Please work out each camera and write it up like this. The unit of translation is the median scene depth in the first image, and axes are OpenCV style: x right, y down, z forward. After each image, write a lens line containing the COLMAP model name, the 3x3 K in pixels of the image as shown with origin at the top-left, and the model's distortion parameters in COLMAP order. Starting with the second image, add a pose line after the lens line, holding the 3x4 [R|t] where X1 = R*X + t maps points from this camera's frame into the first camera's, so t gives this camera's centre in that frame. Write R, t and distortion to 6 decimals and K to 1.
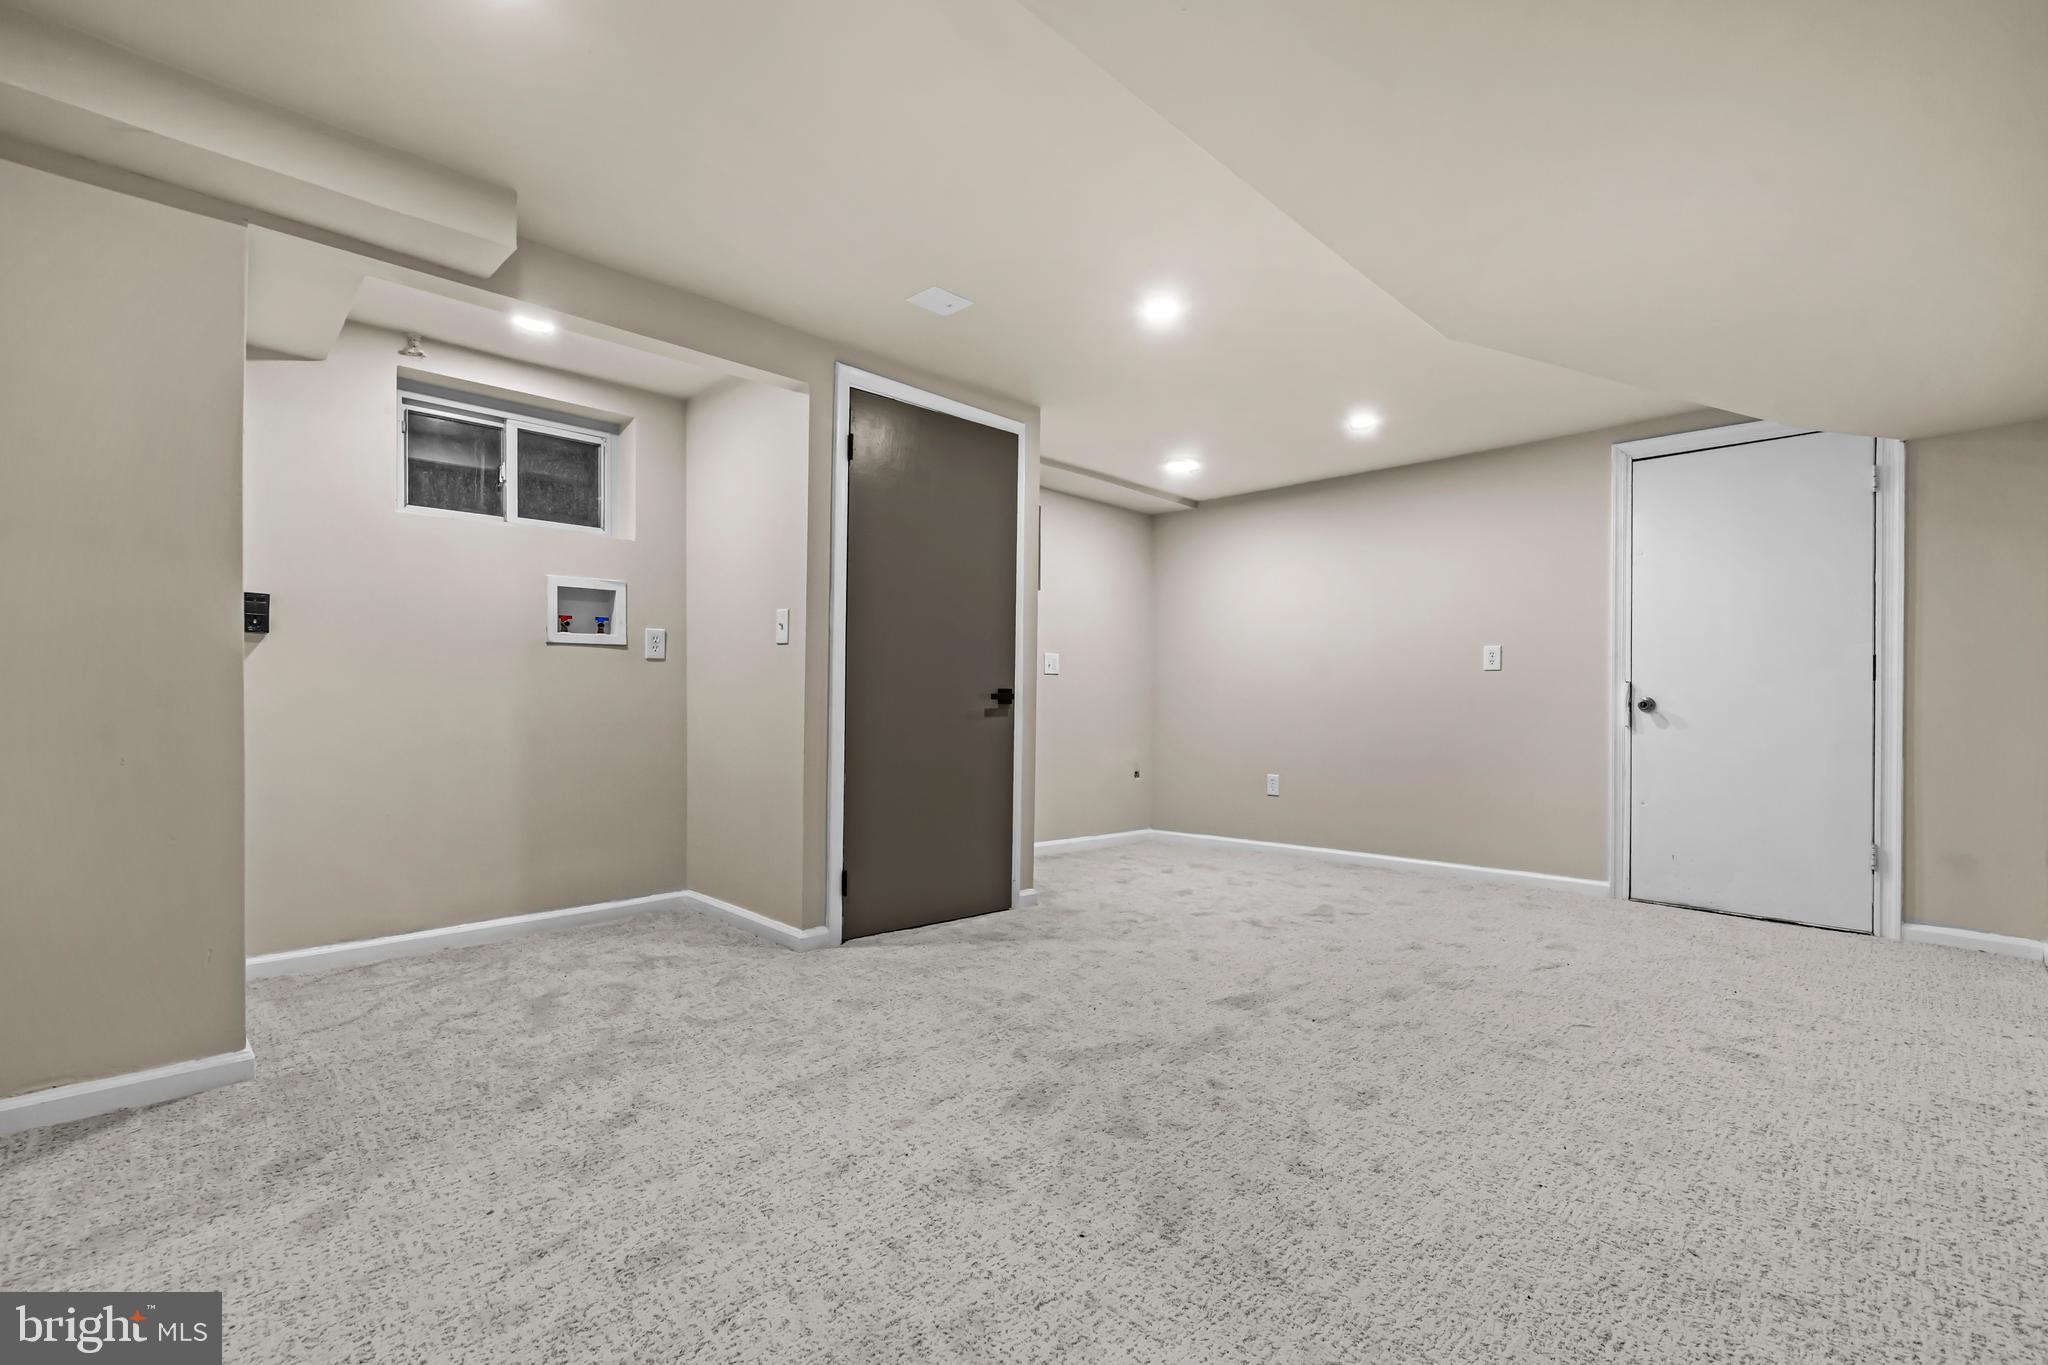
lens RADIAL K [[857.1, 0, 1021.8], [0, 857.1, 710.4], [0, 0, 1]] dist [-0.001175, -0.000103]
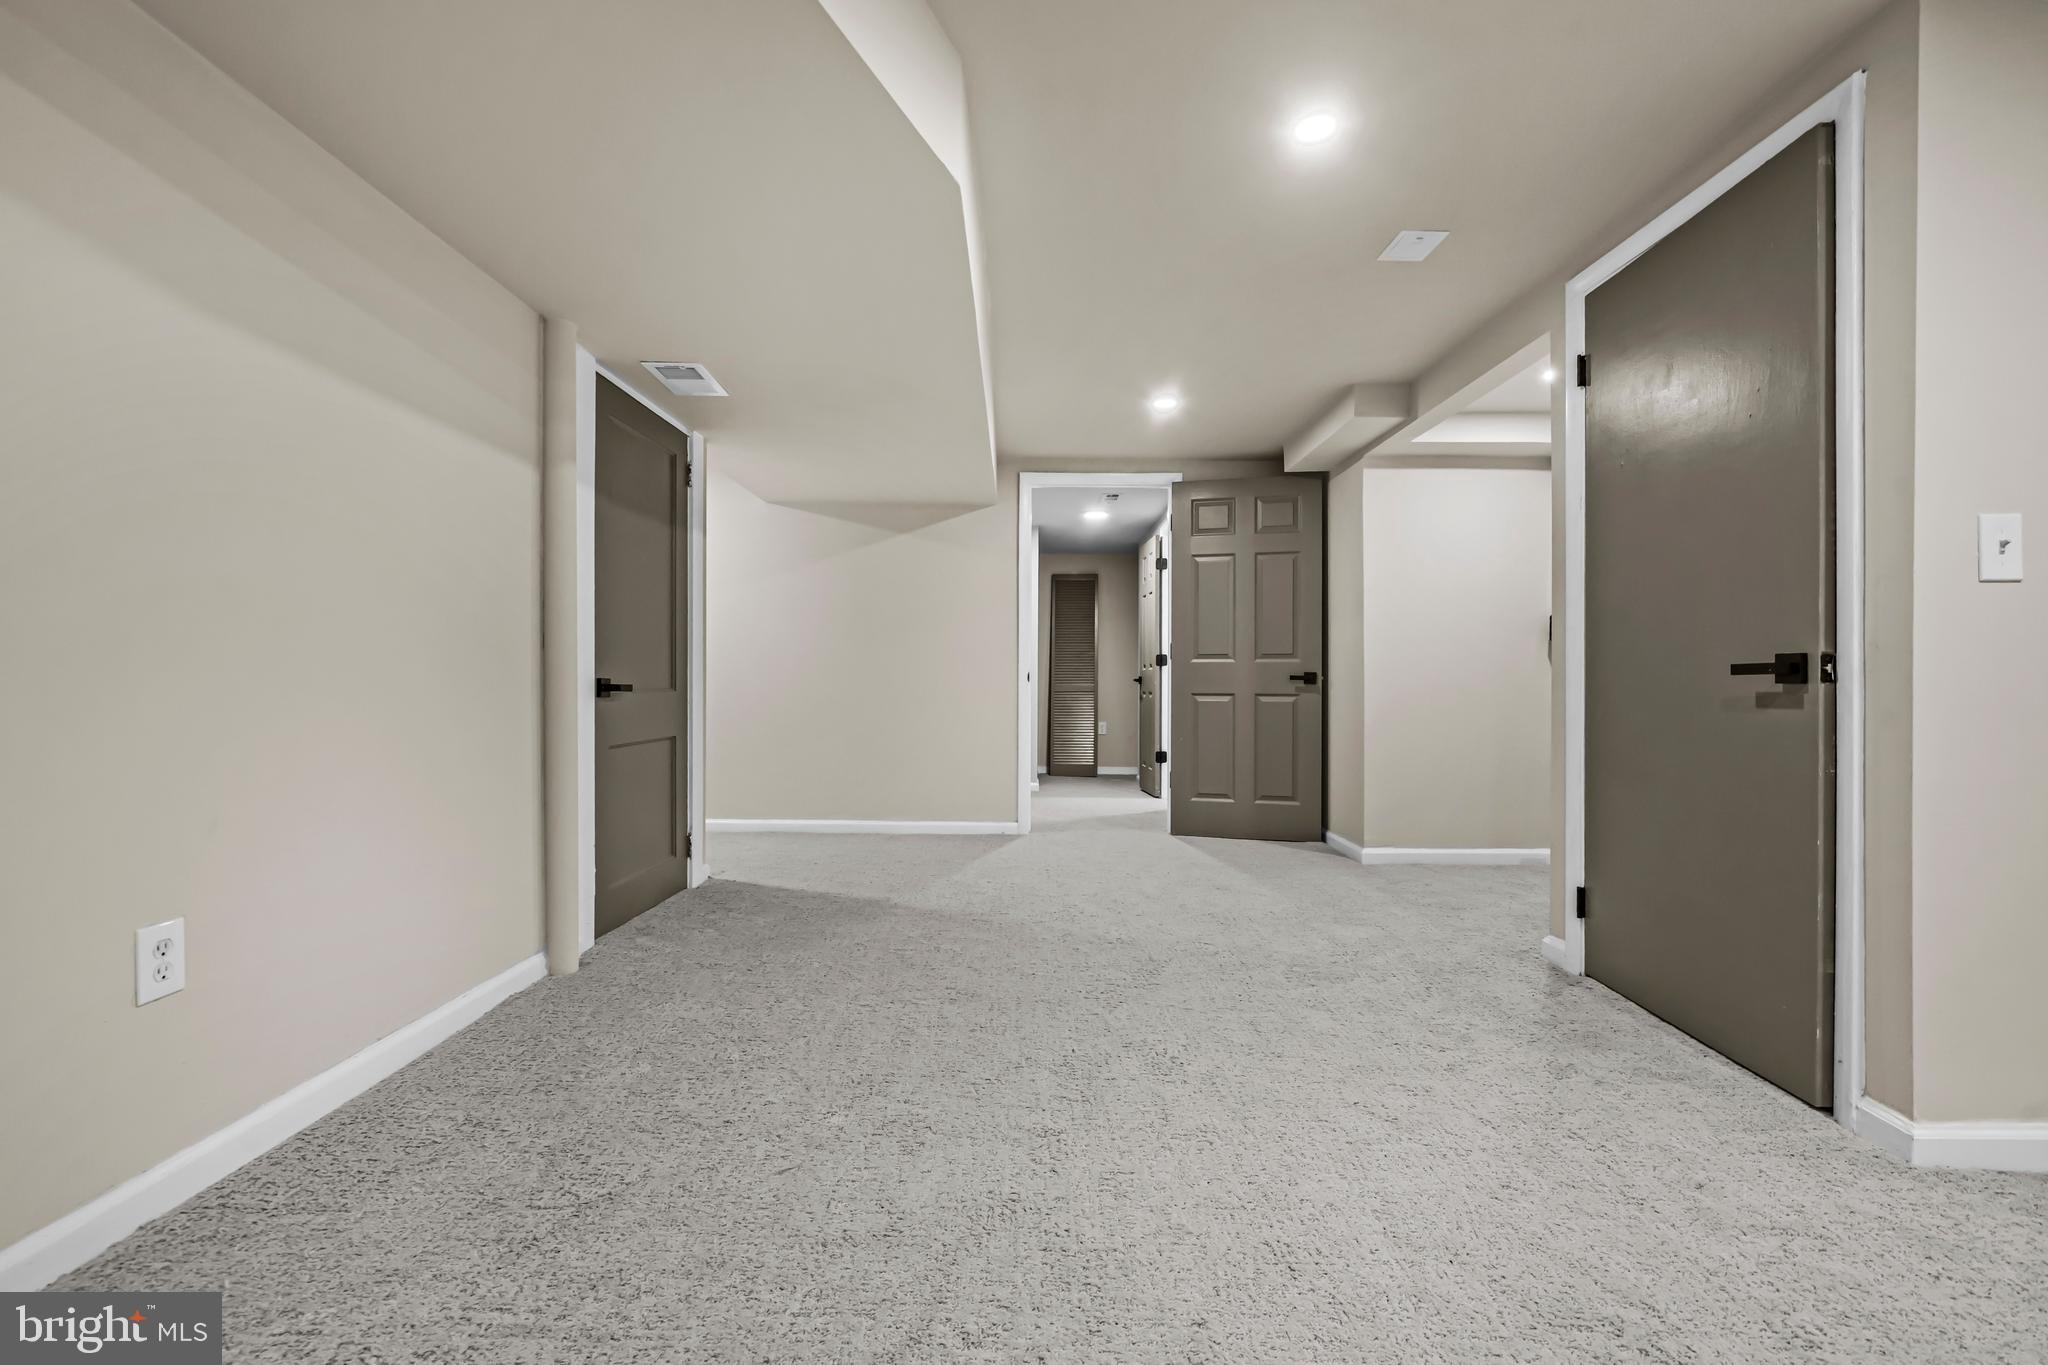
lens RADIAL K [[860.0, 0, 1024.0], [0, 860.0, 682.5], [0, 0, 1]] dist [-0.000443, -0.000242]
pose [[-0.692210, -0.002608, -0.721692, 0.689392], [-0.006706, 0.999974, 0.002818, -0.006876], [0.721665, 0.006790, -0.692209, 1.076423]]
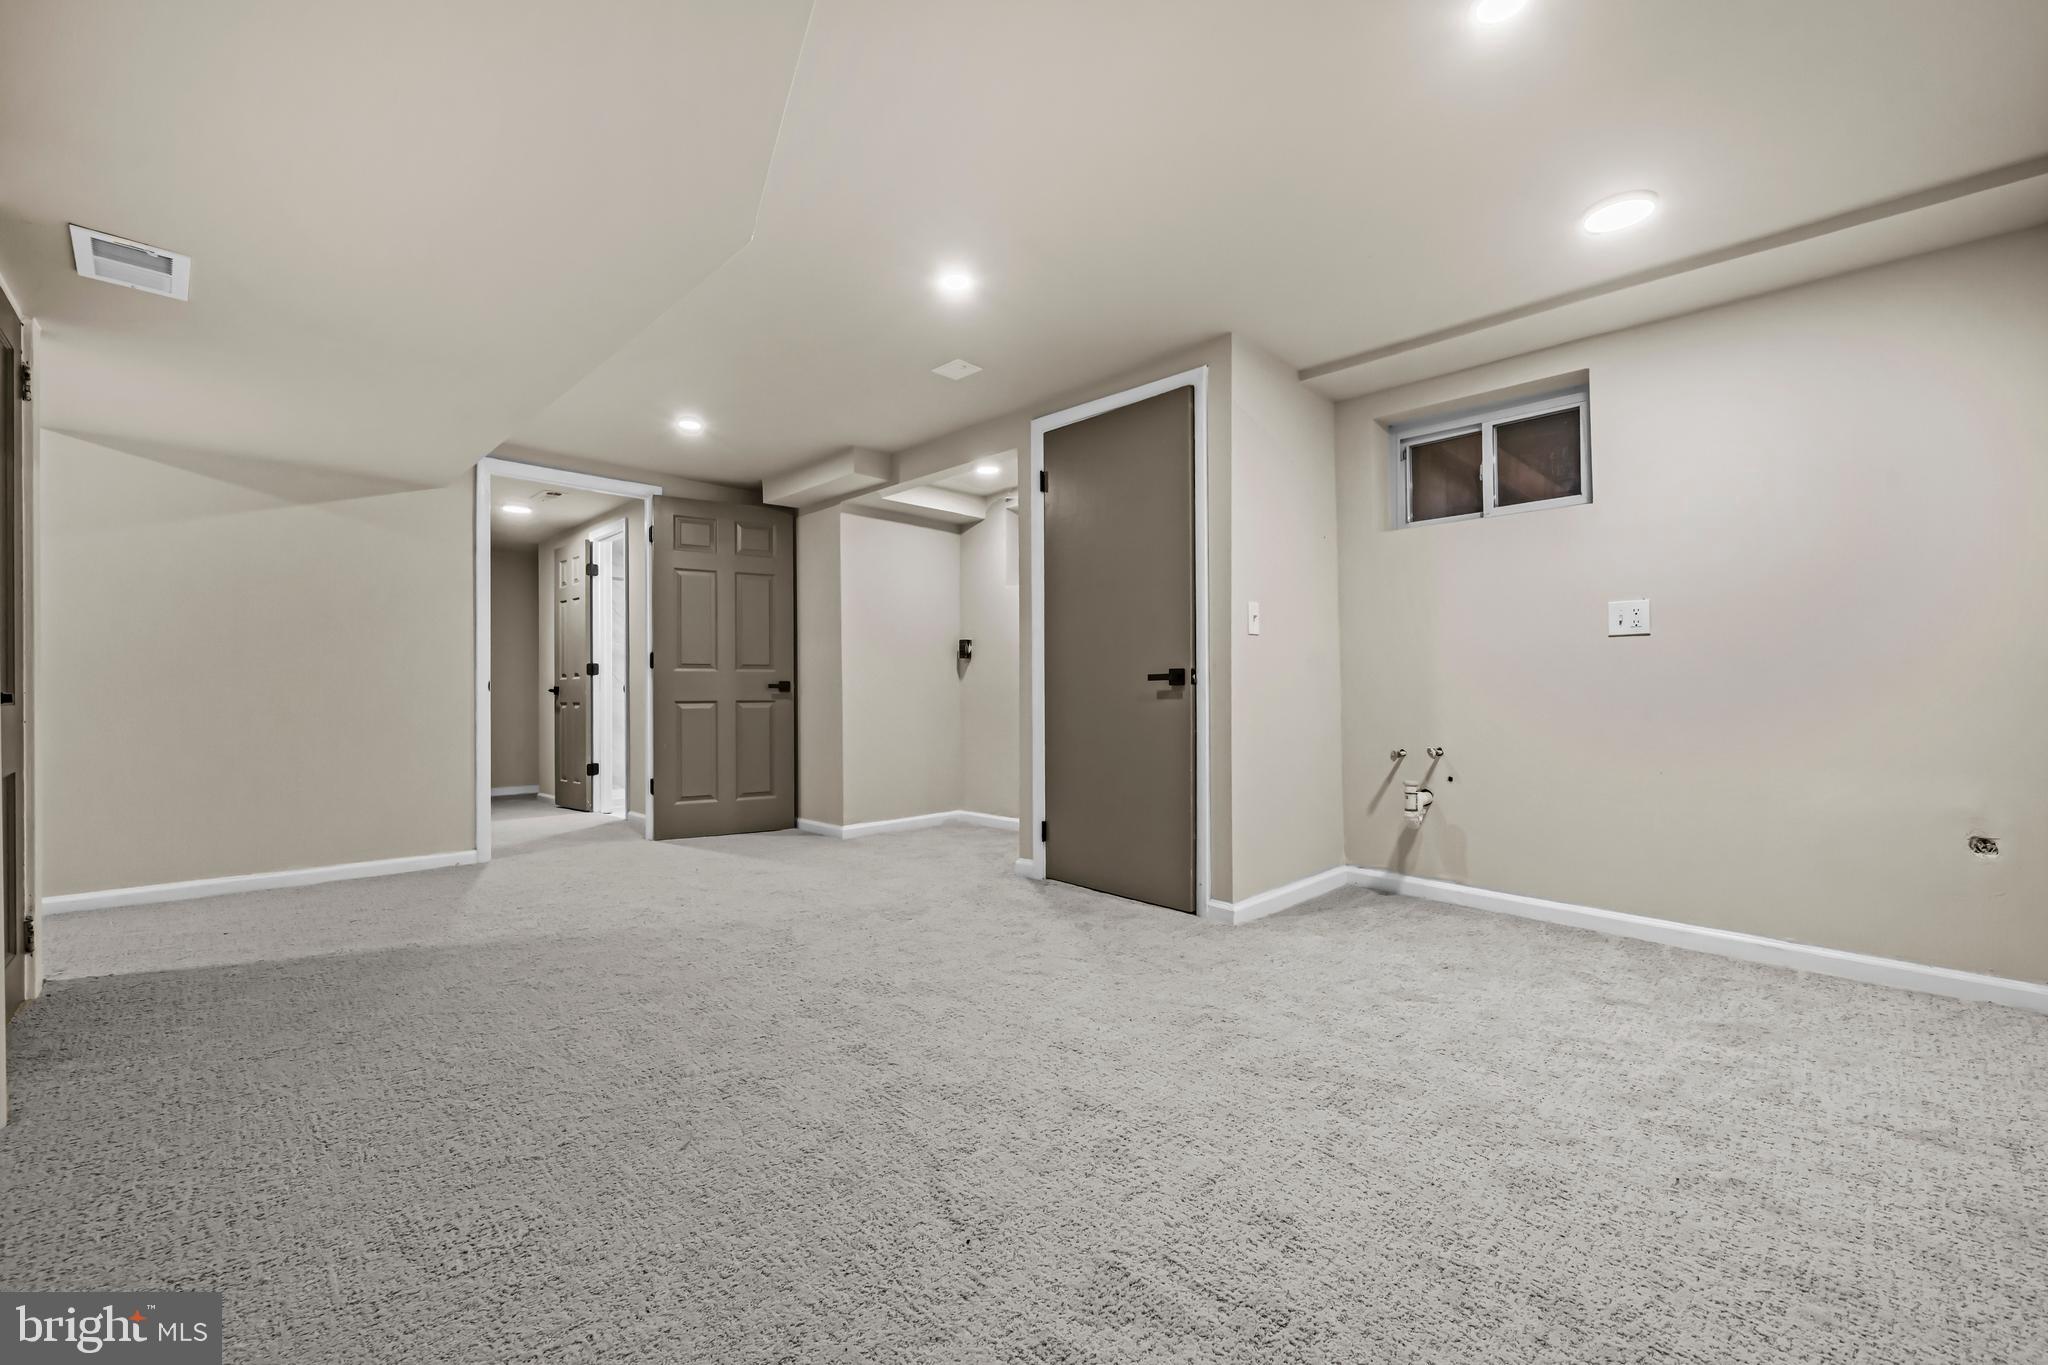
lens RADIAL K [[829.6, 0, 1021.7], [0, 829.6, 696.1], [0, 0, 1]] dist [0.000924, -0.000065]
pose [[0.023358, 0.002531, -0.999724, 0.910393], [0.002049, 0.999995, 0.002580, 0.001736], [0.999725, -0.002109, 0.023353, 0.853974]]
